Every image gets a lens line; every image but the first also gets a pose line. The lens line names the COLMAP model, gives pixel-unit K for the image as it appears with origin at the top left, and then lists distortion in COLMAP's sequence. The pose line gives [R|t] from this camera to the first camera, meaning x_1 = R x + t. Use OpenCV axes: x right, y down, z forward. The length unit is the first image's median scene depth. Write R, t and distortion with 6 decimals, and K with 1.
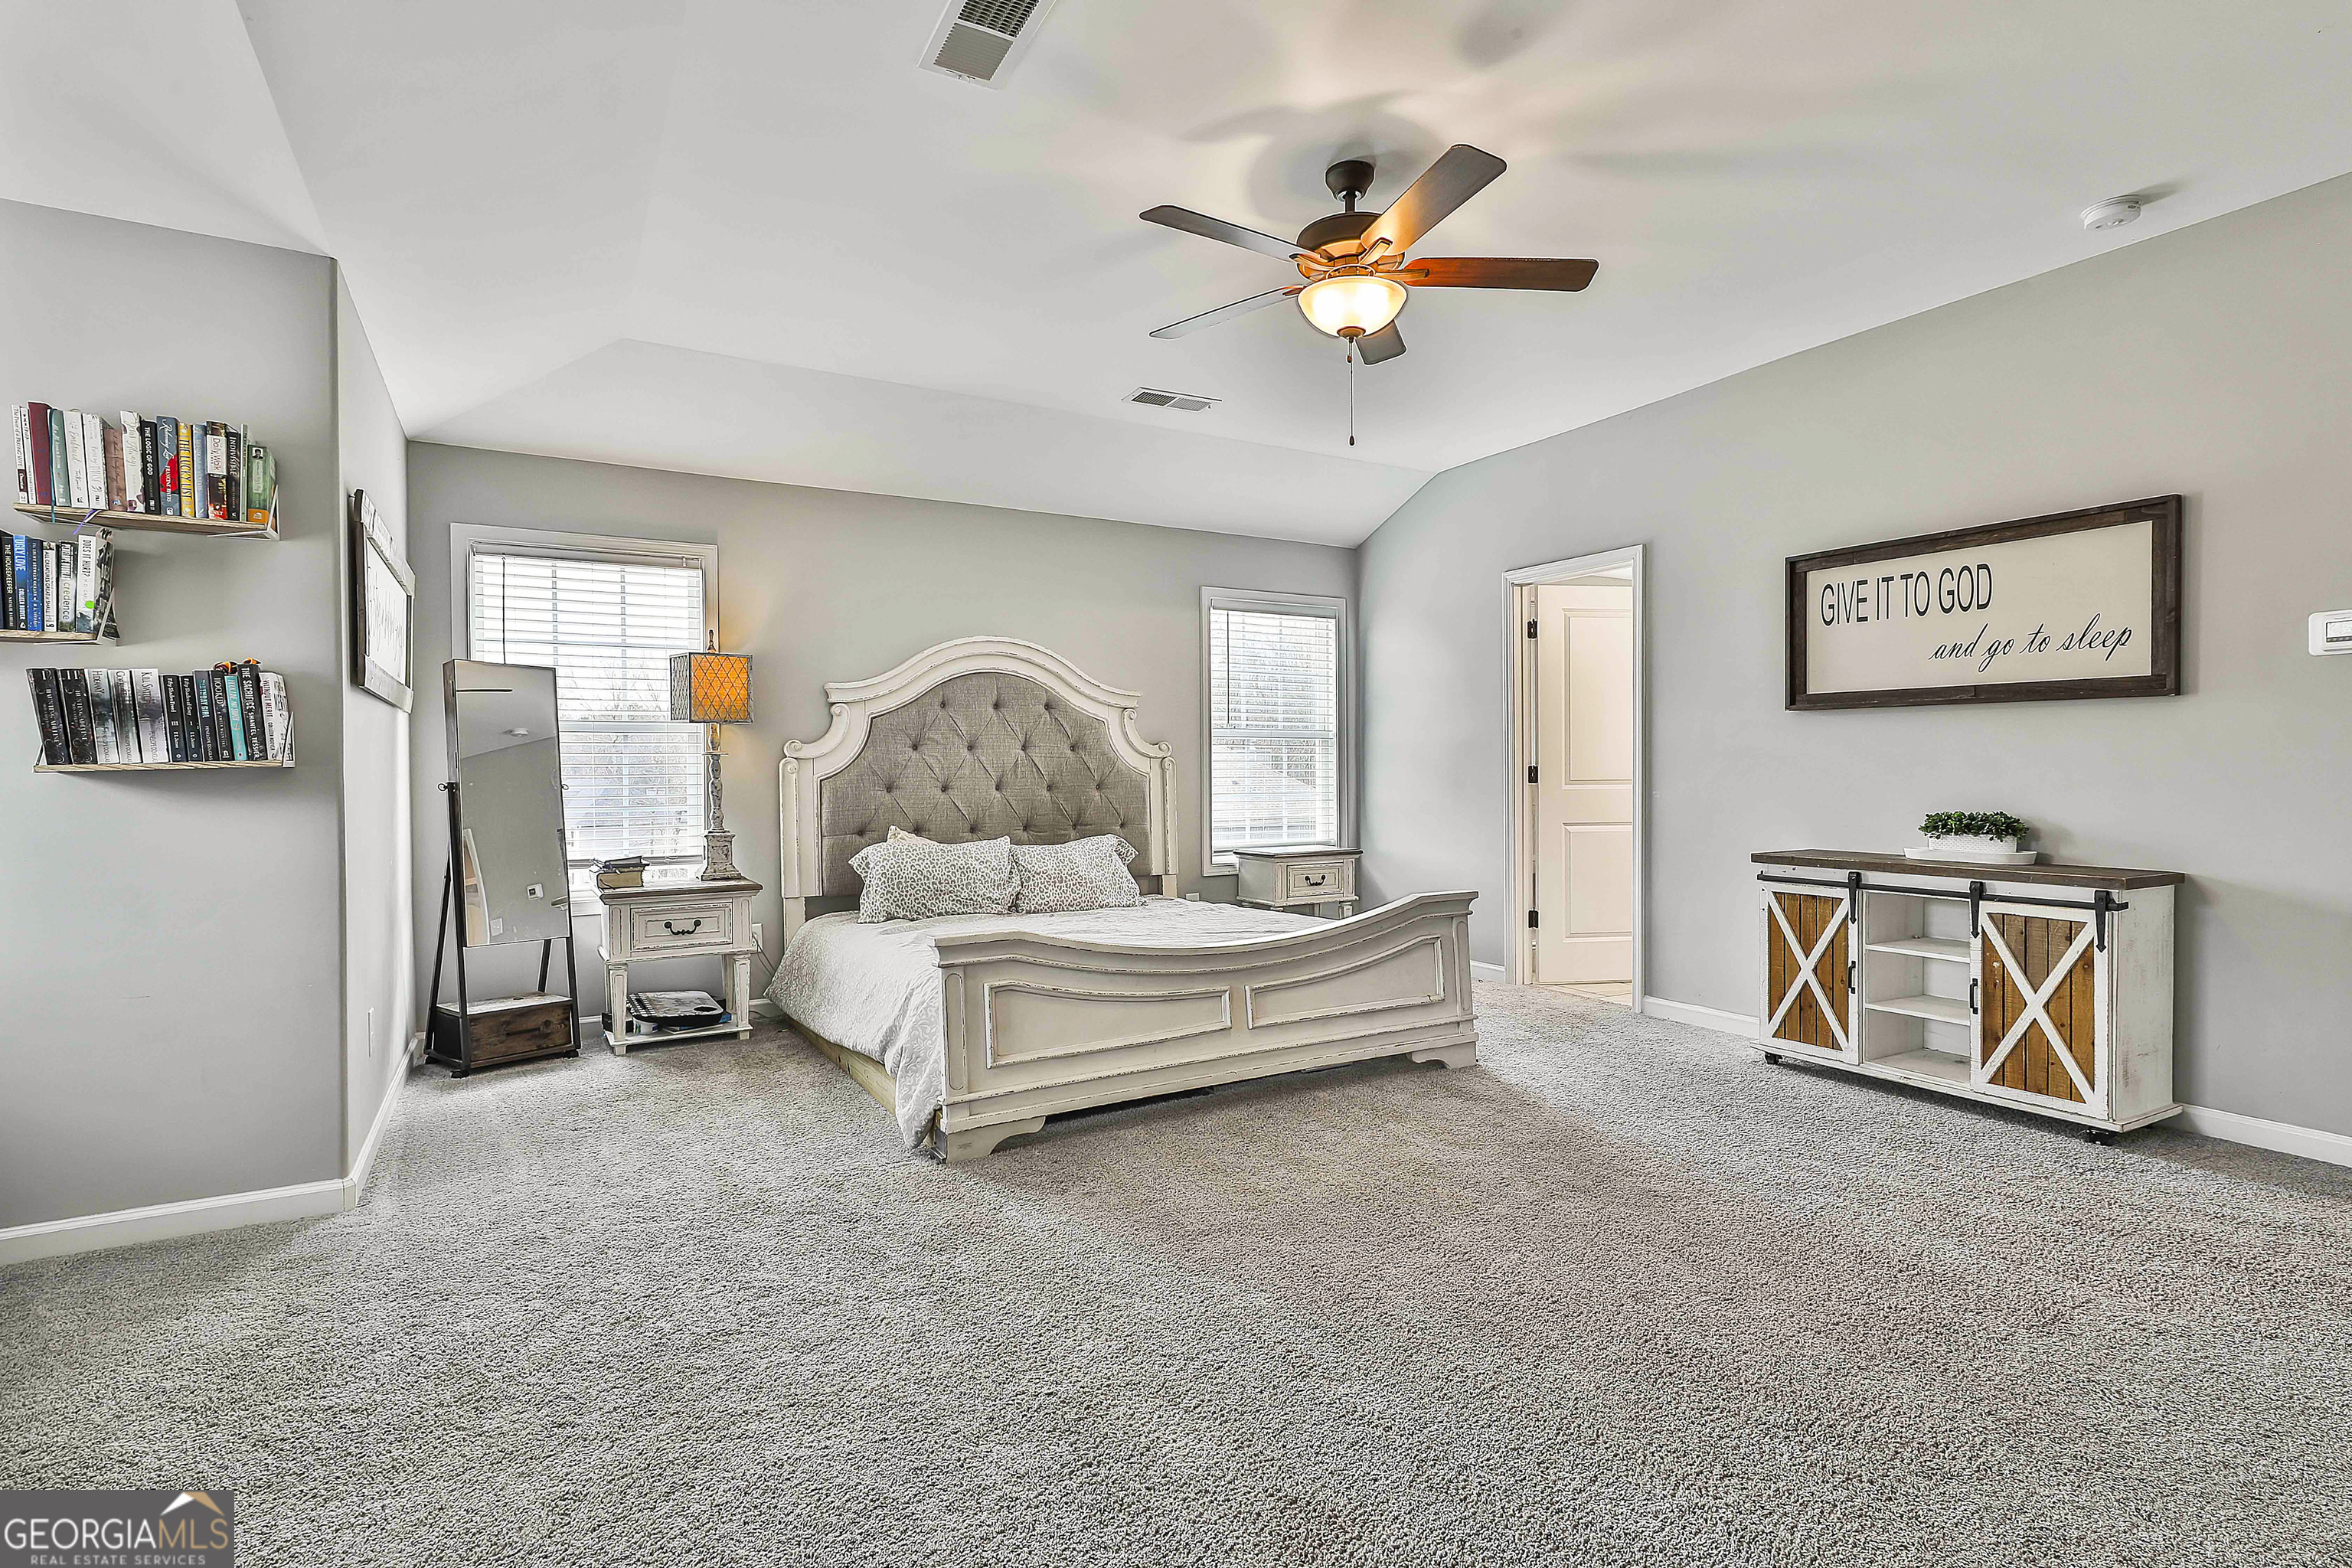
lens RADIAL K [[1136.4, 0, 1176.2], [0, 1136.4, 760.6], [0, 0, 1]] dist [-0.001607, 0.001017]
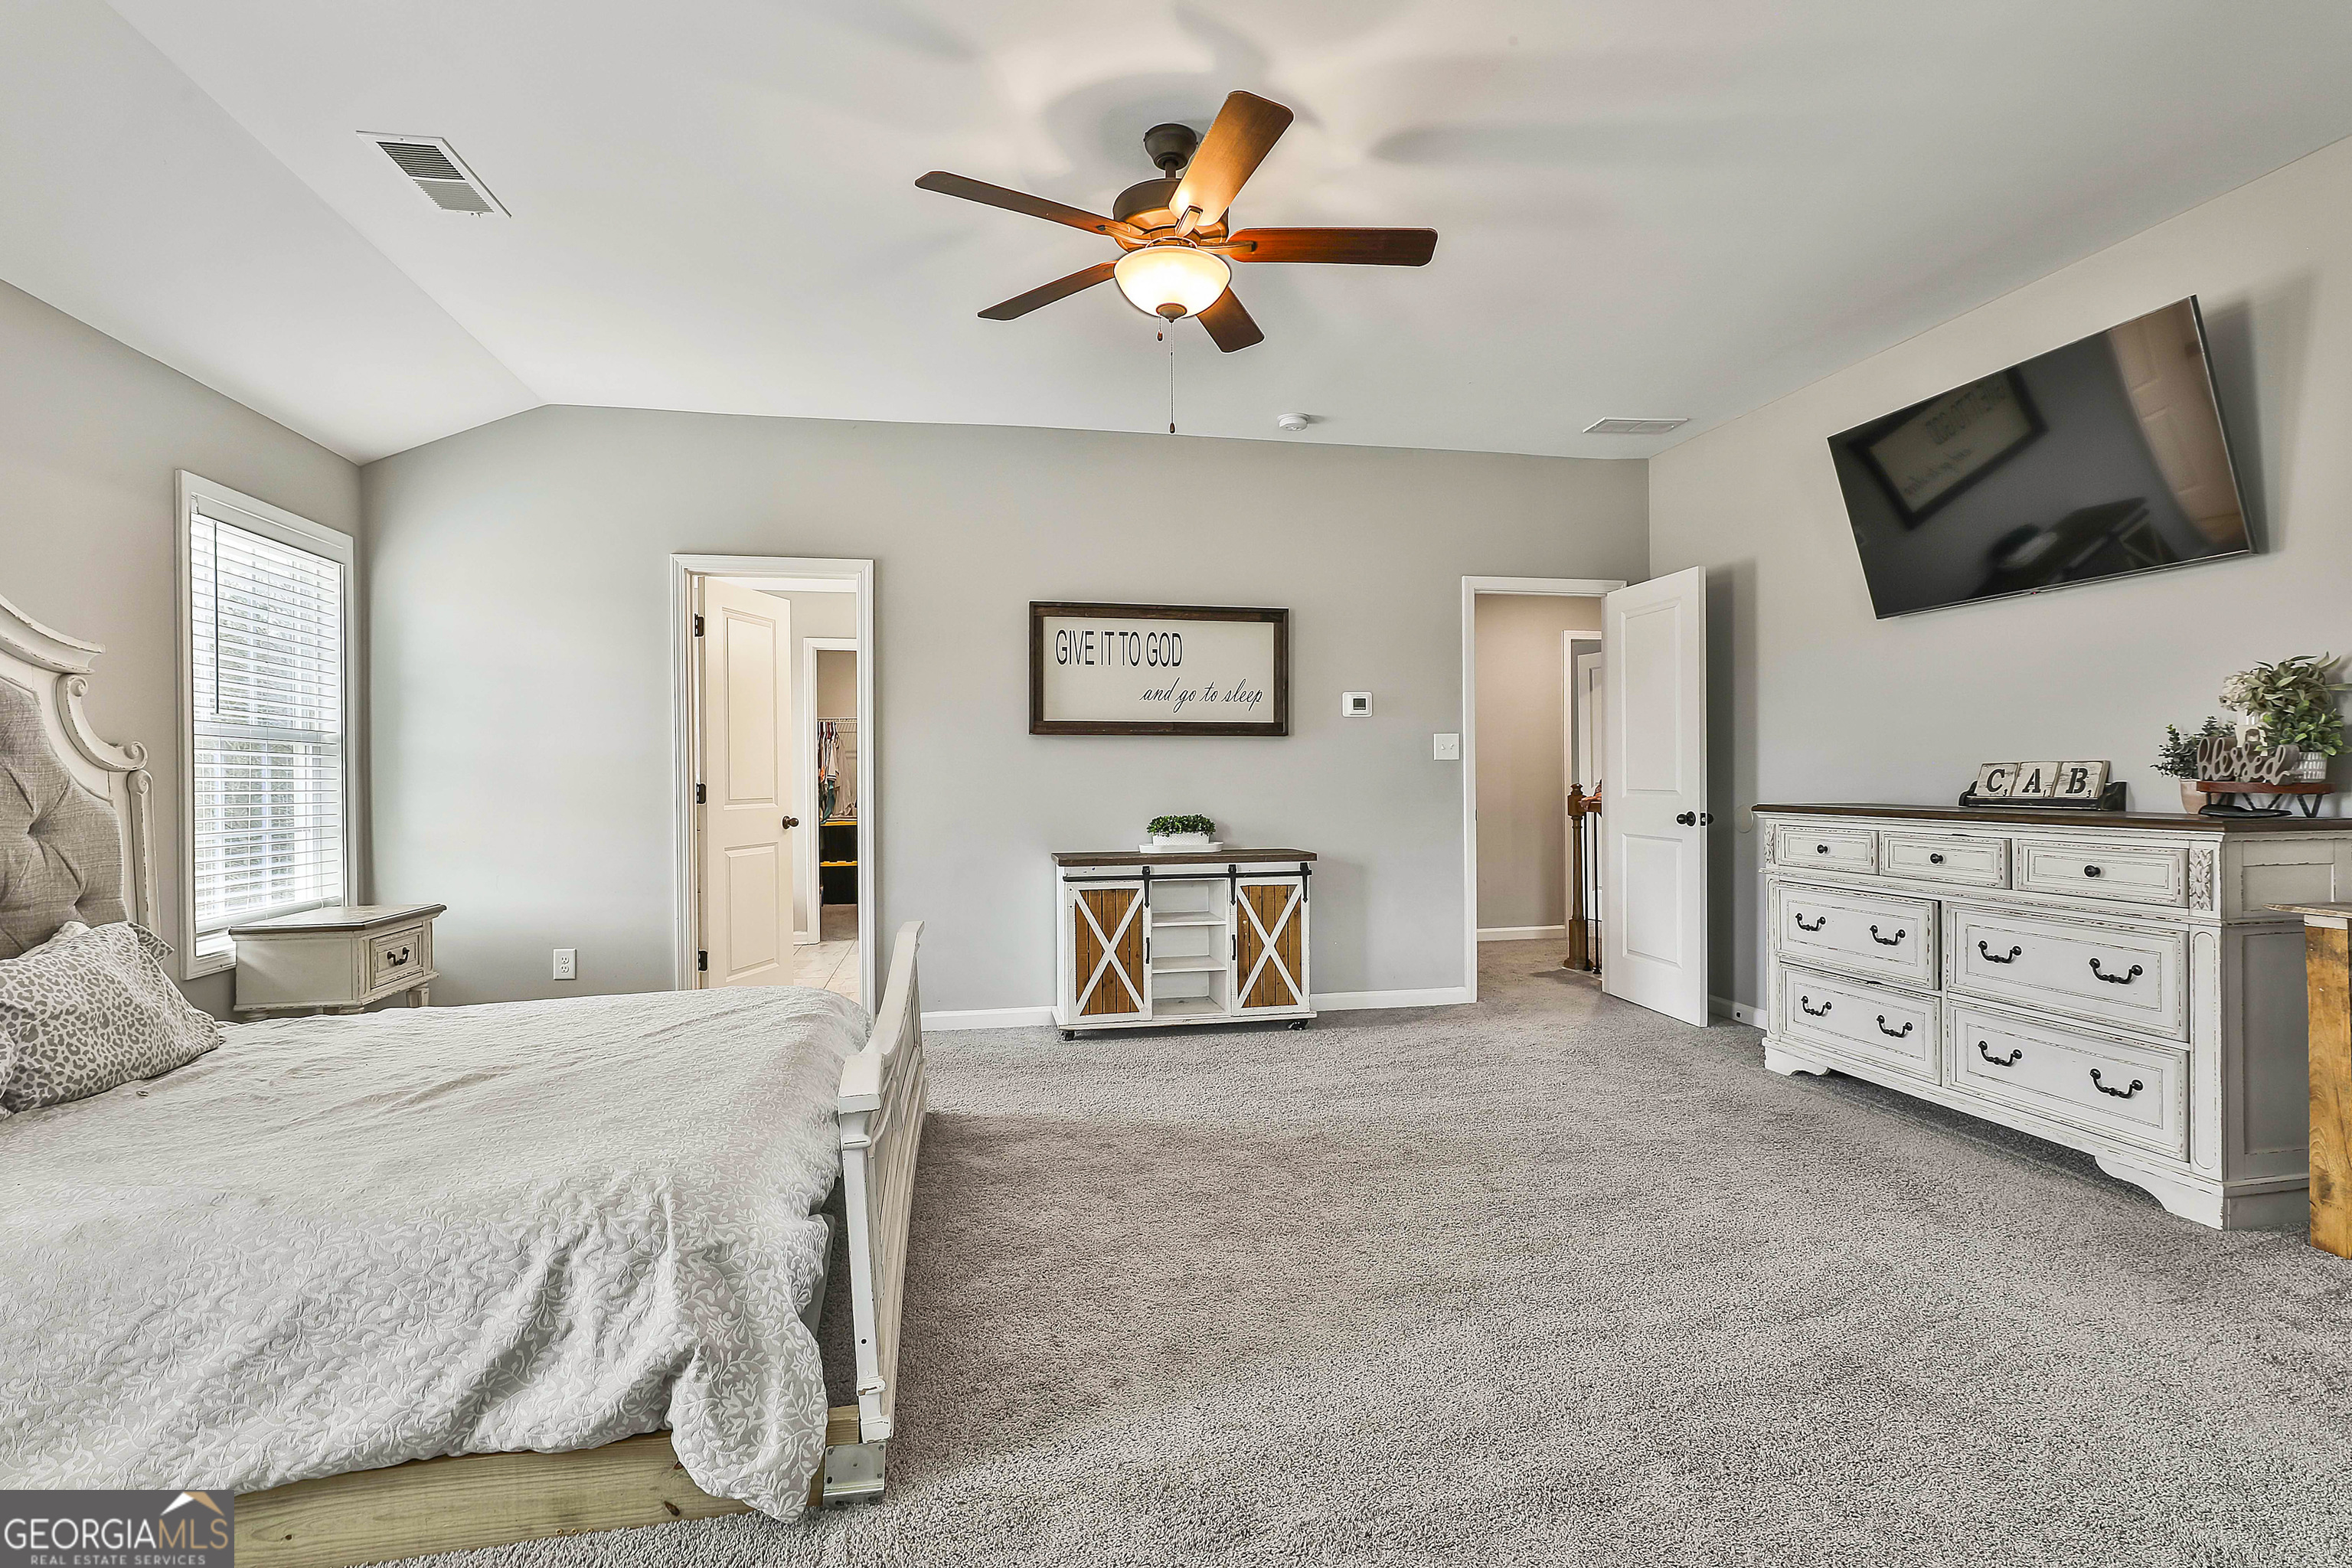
lens RADIAL K [[1136.4, 0, 1176.2], [0, 1136.4, 760.6], [0, 0, 1]] dist [-0.001607, 0.001017]
pose [[0.315450, 0.017348, 0.948784, -0.575378], [0.000790, 0.999828, -0.018544, 0.004775], [-0.948942, 0.006599, 0.315382, 0.565805]]
